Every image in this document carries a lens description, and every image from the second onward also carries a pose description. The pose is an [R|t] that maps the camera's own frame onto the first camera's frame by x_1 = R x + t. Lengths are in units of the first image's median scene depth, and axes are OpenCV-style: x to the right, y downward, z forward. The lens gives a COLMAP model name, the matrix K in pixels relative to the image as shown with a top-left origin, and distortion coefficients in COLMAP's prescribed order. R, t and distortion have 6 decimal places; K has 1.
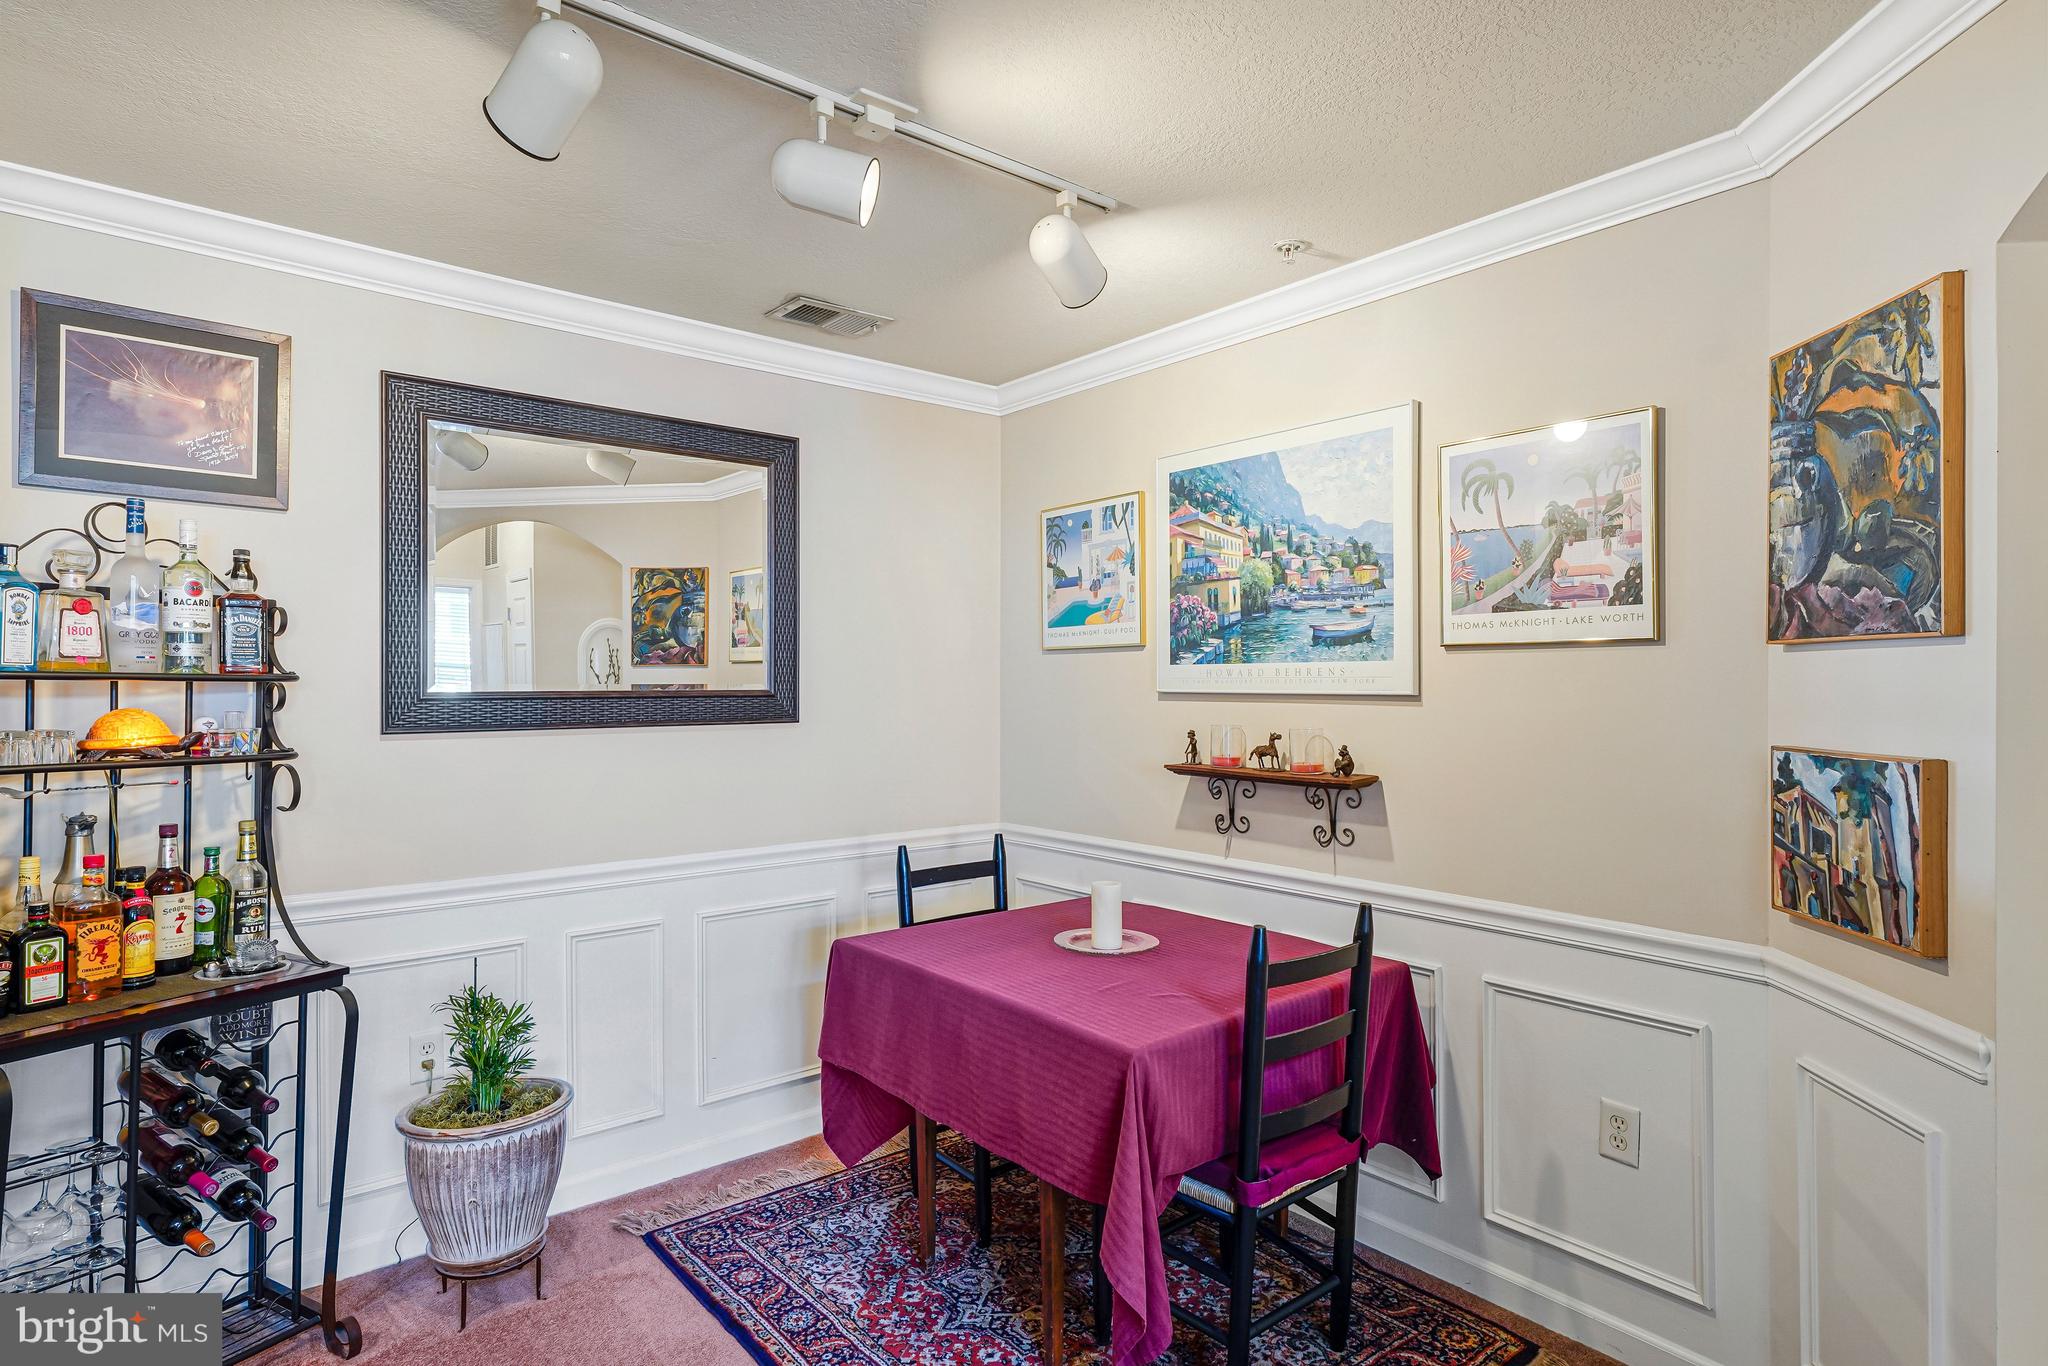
lens RADIAL K [[1059.4, 0, 1026.3], [0, 1059.4, 686.2], [0, 0, 1]] dist [-0.007794, 0.002814]
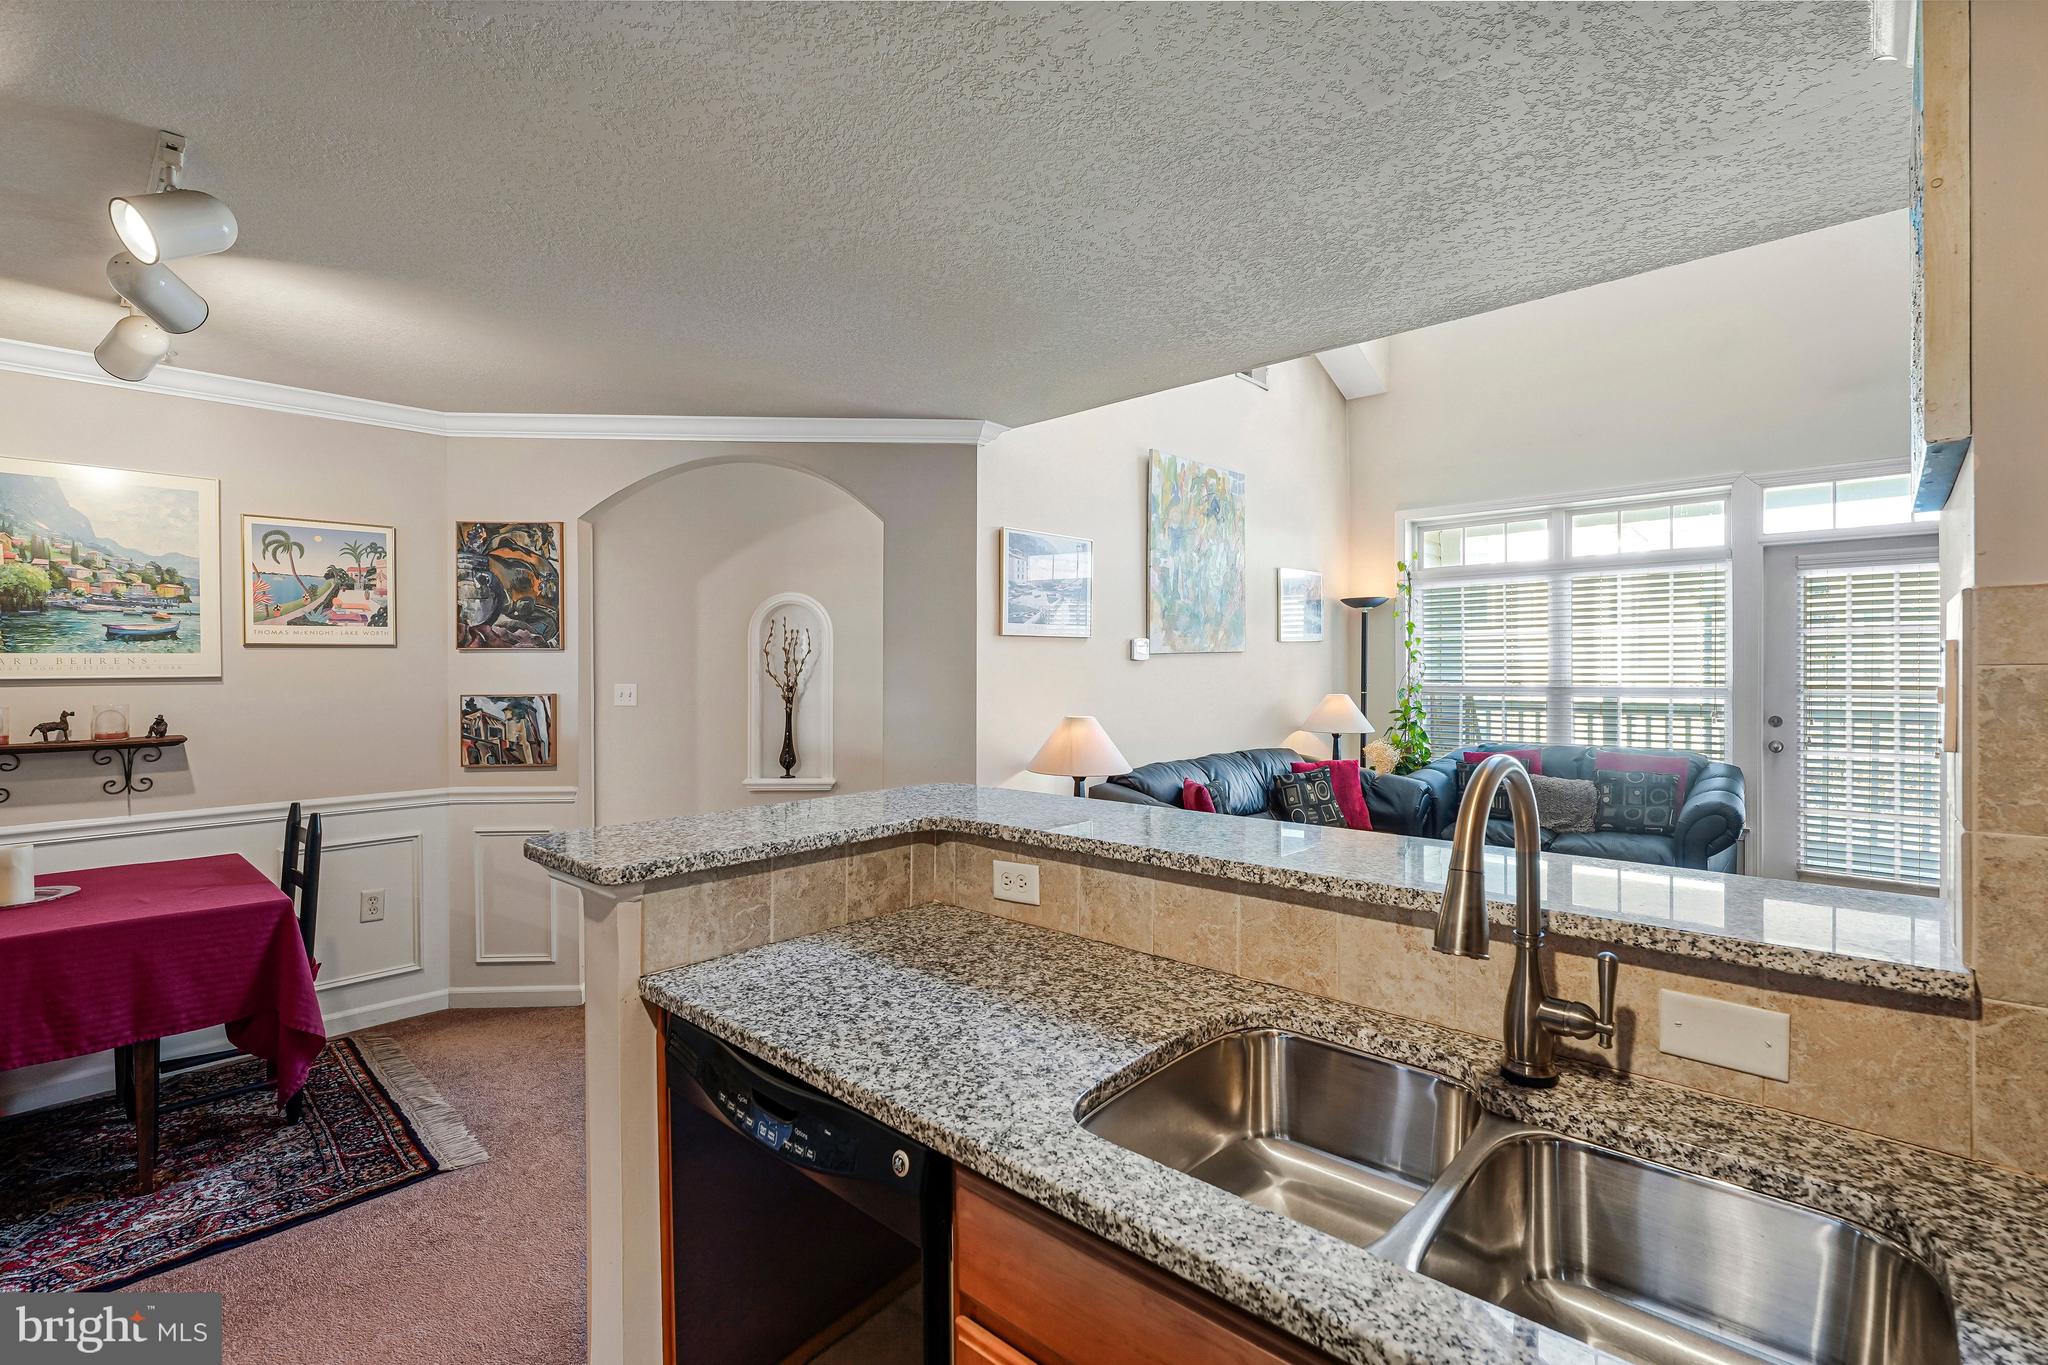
lens RADIAL K [[946.9, 0, 1023.4], [0, 946.9, 669.4], [0, 0, 1]] dist [-0.010381, 0.004073]
pose [[-0.112667, -0.011019, 0.993572, -1.174008], [0.006546, 0.999909, 0.011831, -0.010999], [-0.993611, 0.007837, -0.112585, 0.030030]]
